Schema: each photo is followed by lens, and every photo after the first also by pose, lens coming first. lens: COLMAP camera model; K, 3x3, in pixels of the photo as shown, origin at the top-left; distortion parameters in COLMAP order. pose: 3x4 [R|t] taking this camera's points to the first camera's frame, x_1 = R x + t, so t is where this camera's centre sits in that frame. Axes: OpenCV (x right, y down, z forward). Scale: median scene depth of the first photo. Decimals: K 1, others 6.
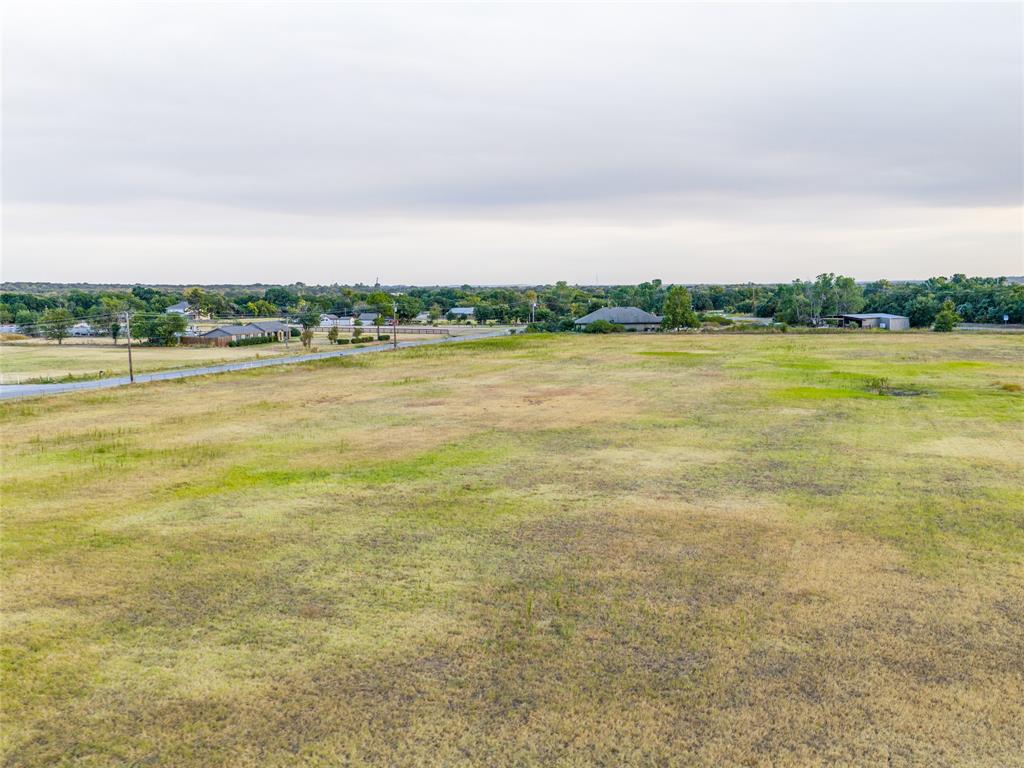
lens RADIAL K [[964.5, 0, 512.0], [0, 964.5, 384.0], [0, 0, 1]] dist [0.007049, -0.001120]
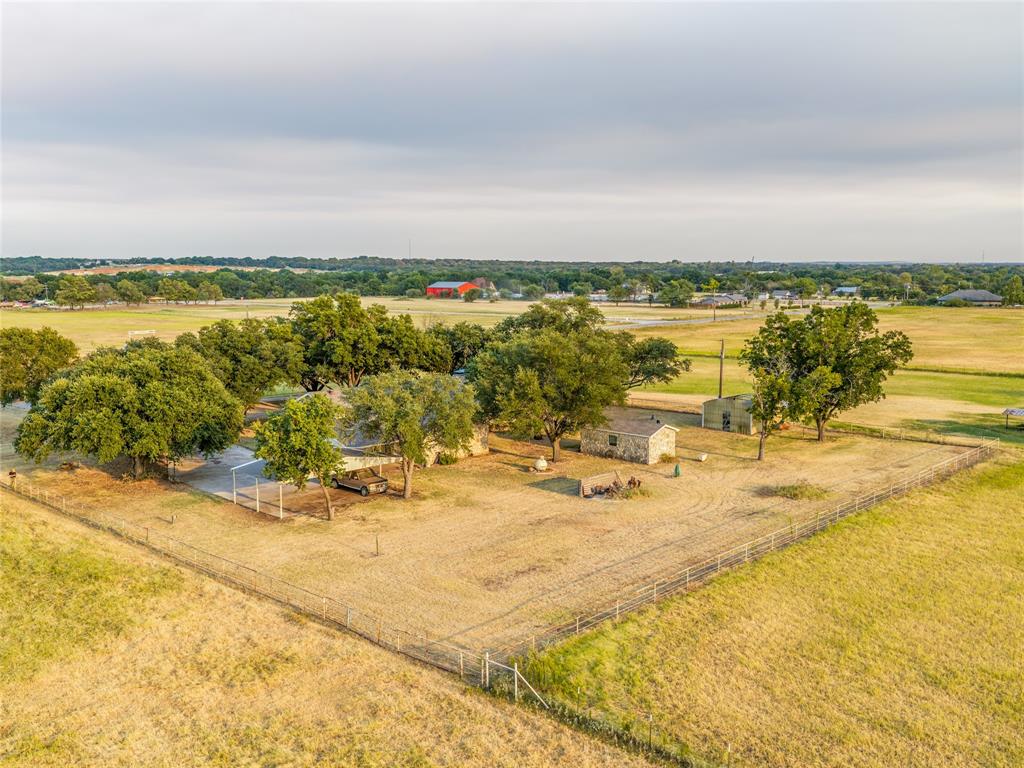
lens RADIAL K [[964.5, 0, 512.0], [0, 964.5, 384.0], [0, 0, 1]] dist [0.007049, -0.001120]
pose [[0.933850, 0.051565, -0.353929, -0.013445], [-0.042672, 0.998548, 0.032891, 0.044597], [0.355111, -0.015612, 0.934694, -0.615969]]
